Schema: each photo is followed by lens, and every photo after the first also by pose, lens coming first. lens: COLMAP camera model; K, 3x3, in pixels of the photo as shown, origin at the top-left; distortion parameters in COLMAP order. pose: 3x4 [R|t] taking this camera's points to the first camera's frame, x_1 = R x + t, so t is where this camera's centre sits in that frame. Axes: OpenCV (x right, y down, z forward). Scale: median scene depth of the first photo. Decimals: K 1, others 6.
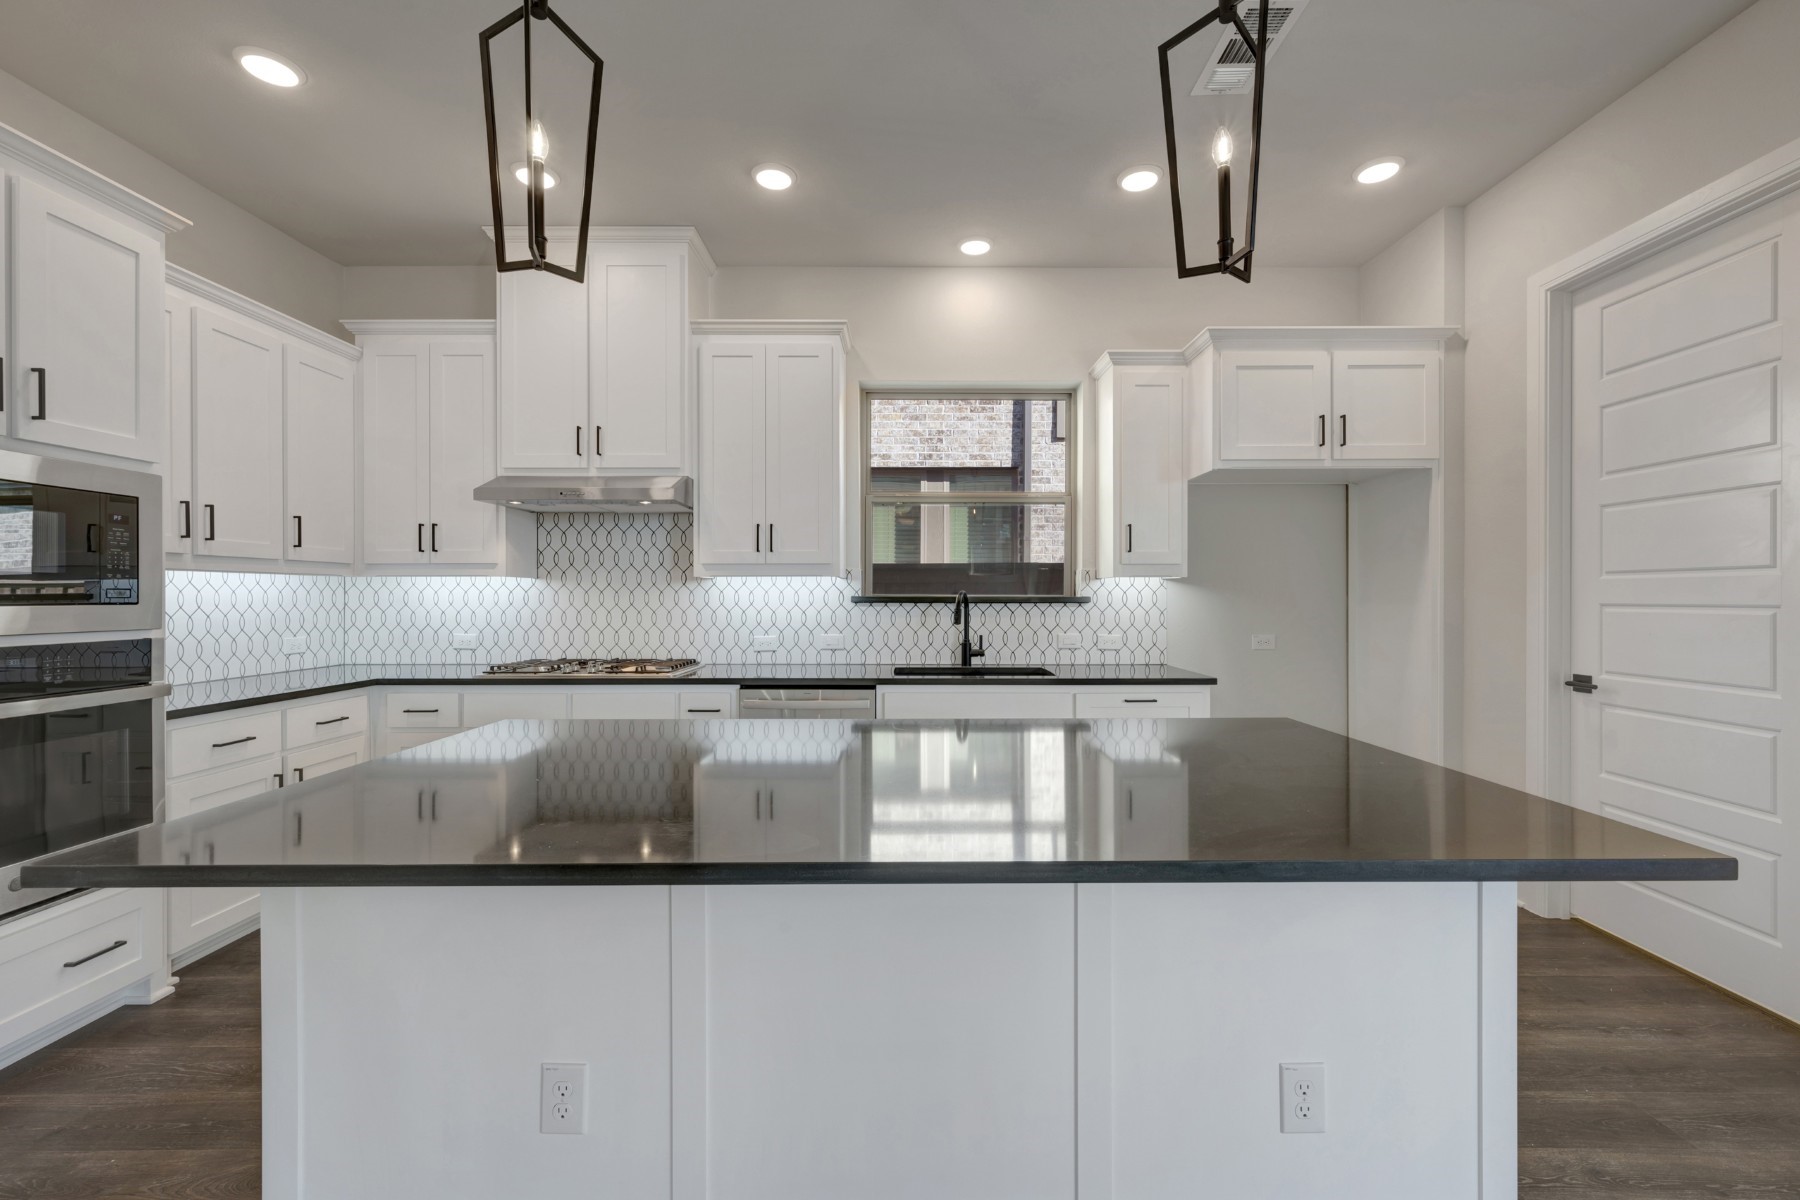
lens RADIAL K [[733.0, 0, 902.9], [0, 733.0, 594.7], [0, 0, 1]] dist [0.000792, 0.000256]
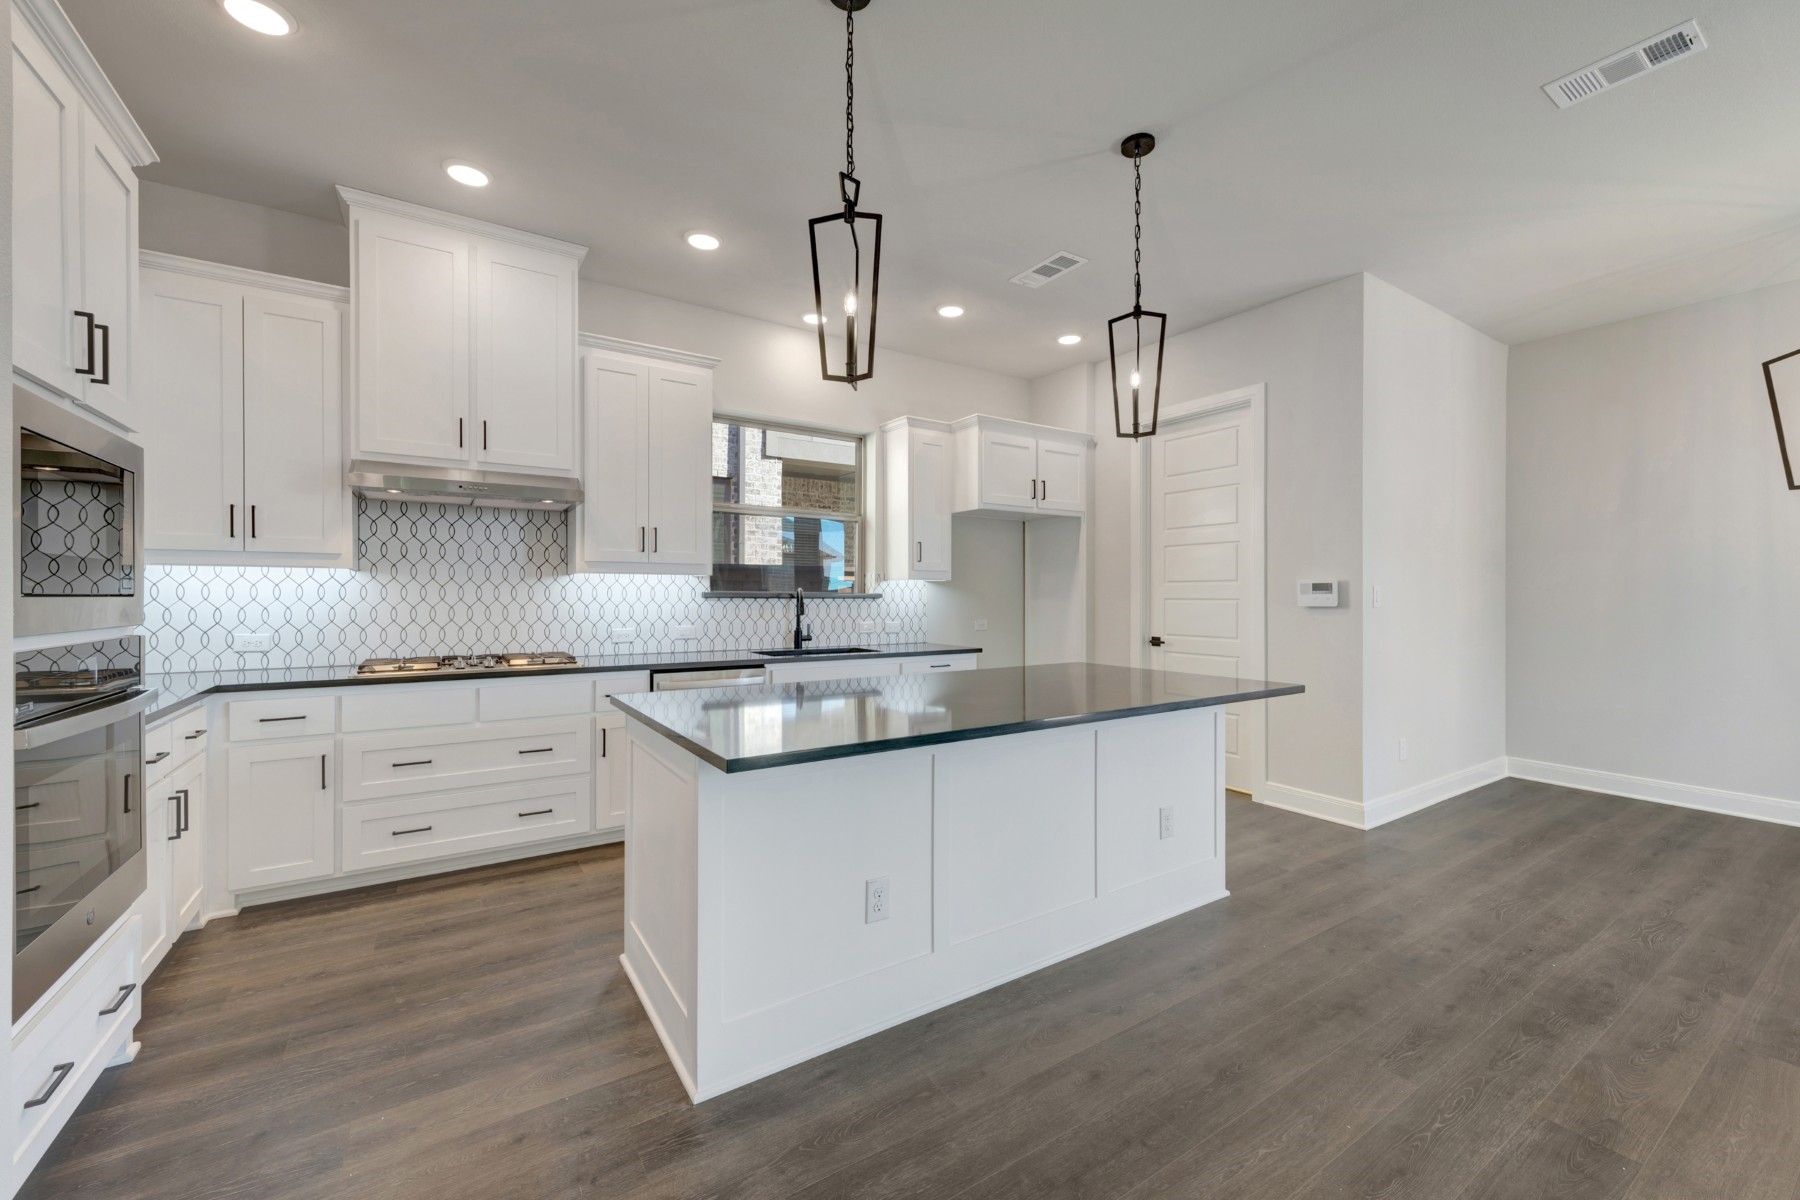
lens RADIAL K [[724.1, 0, 906.4], [0, 724.1, 587.7], [0, 0, 1]] dist [-0.000321, -0.000146]
pose [[0.833887, 0.008861, 0.551864, -0.443212], [-0.004983, 0.999951, -0.008525, 0.003033], [-0.551913, 0.004359, 0.833890, -0.128282]]
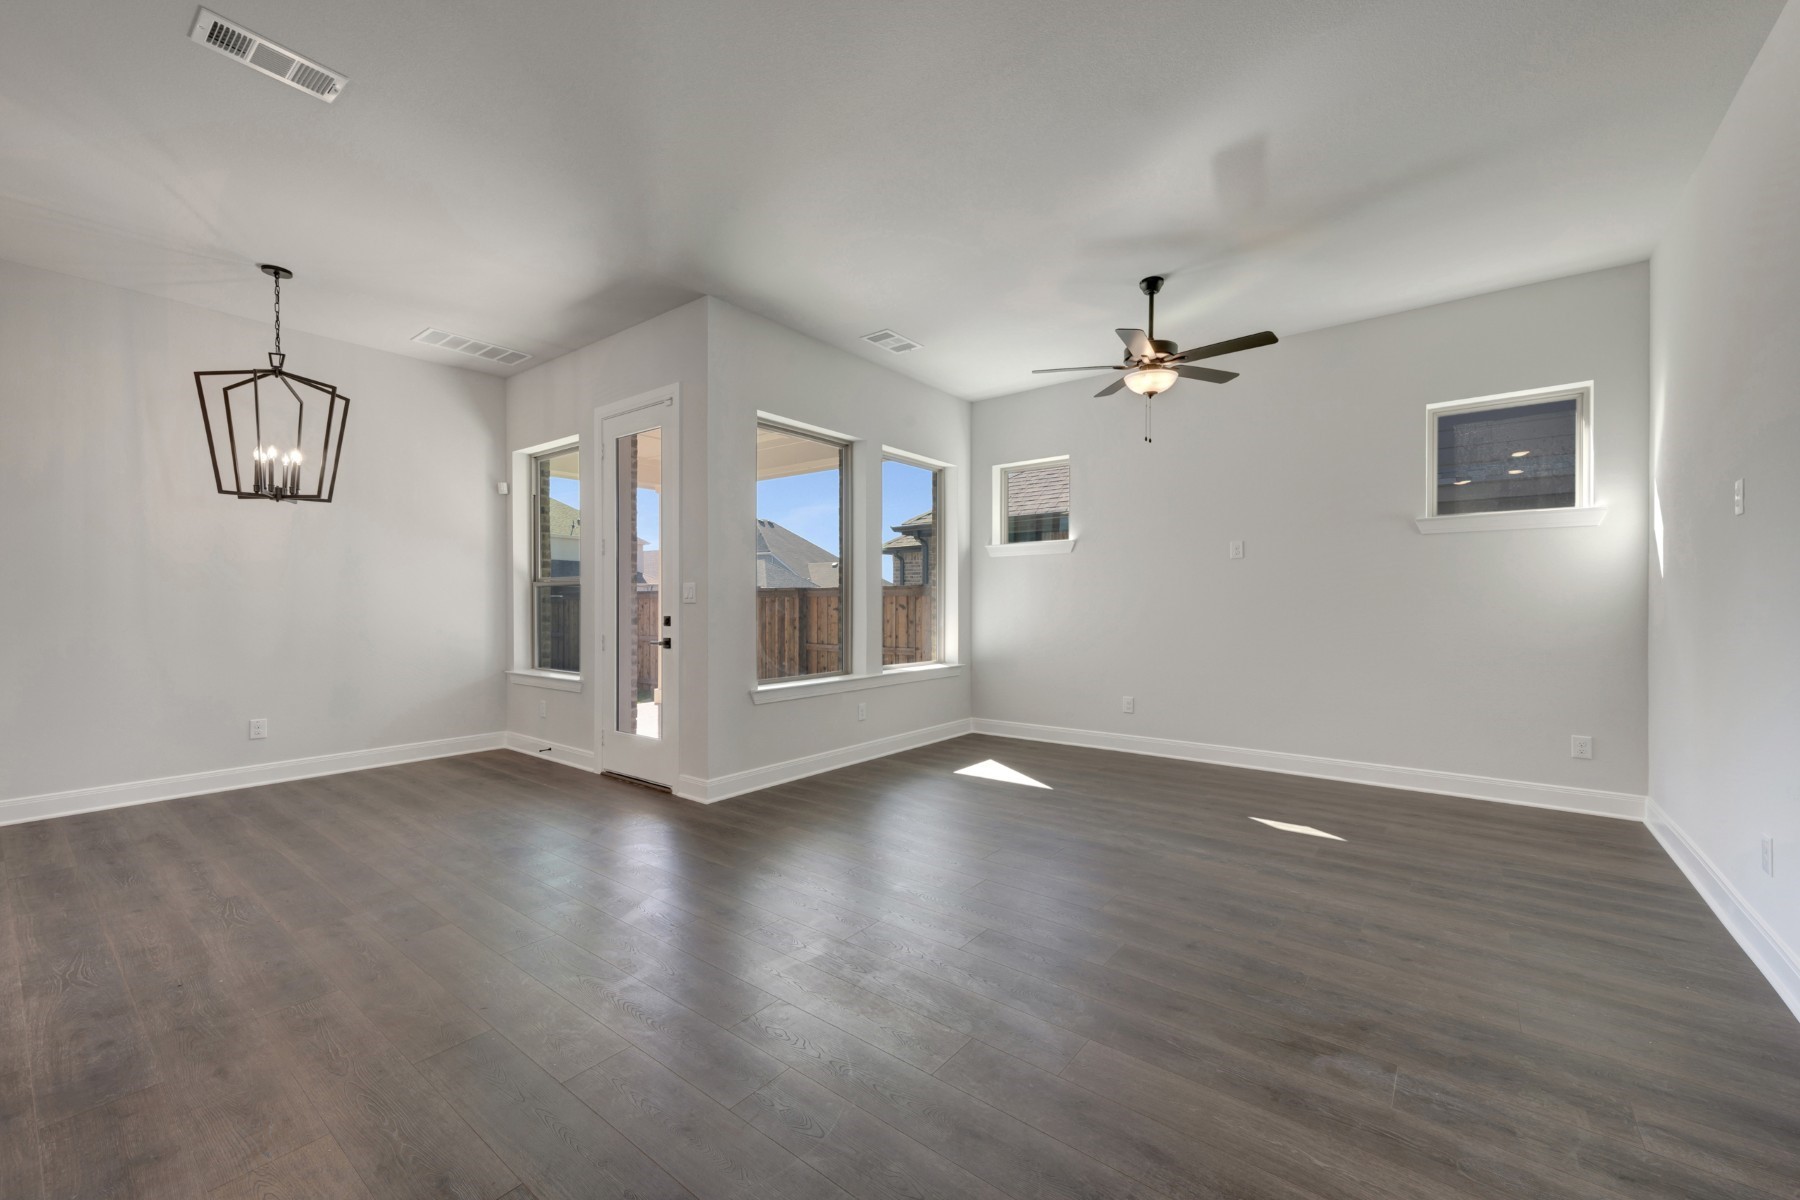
lens RADIAL K [[708.5, 0, 911.0], [0, 708.5, 602.0], [0, 0, 1]] dist [0.012883, -0.000033]
pose [[-0.795658, 0.000649, 0.605746, -0.410668], [0.001748, 0.999998, 0.001223, 0.020677], [-0.605744, 0.002032, -0.795657, 0.216908]]
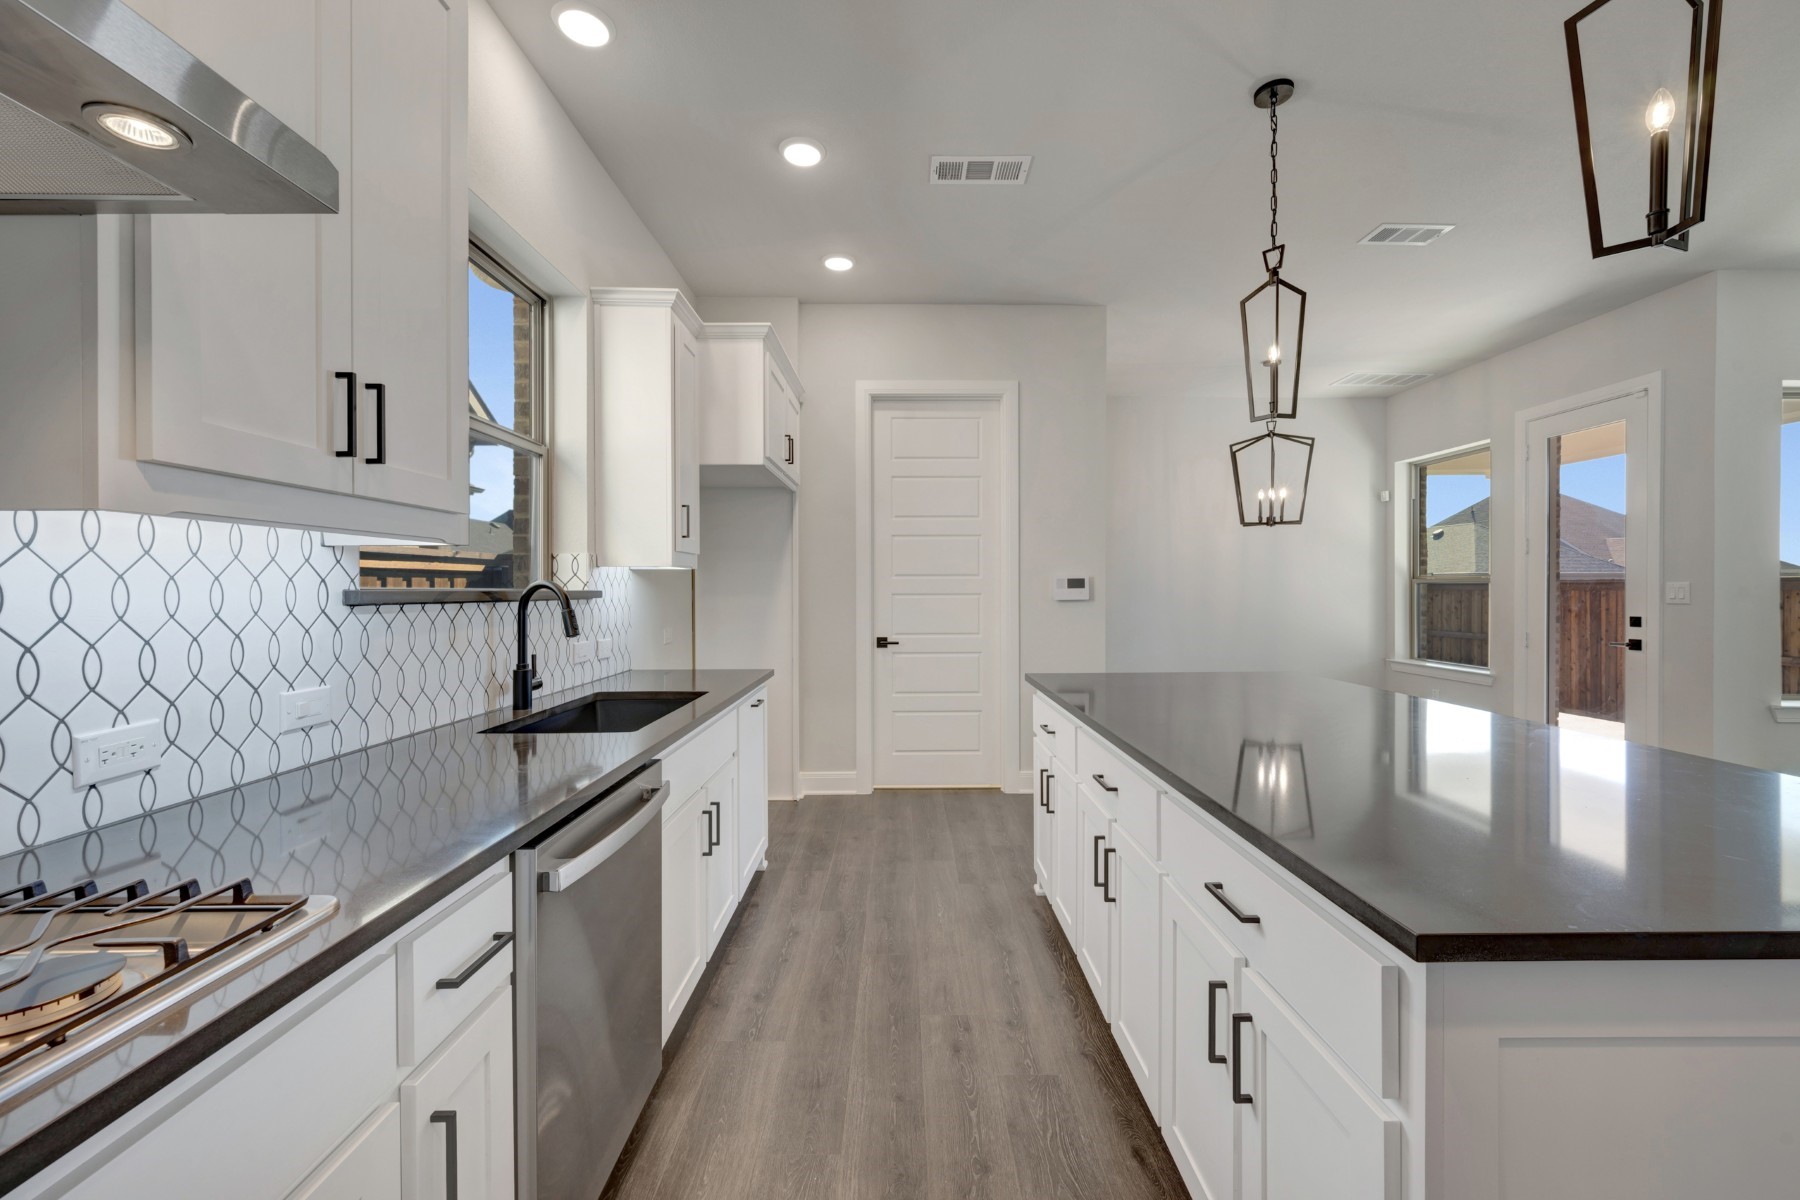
lens RADIAL K [[717.1, 0, 904.4], [0, 717.1, 591.0], [0, 0, 1]] dist [-0.001961, 0.000023]
pose [[-0.018921, -0.002862, 0.999817, -0.493945], [-0.000425, 0.999996, 0.002854, 0.001097], [-0.999821, -0.000371, -0.018922, 0.712636]]
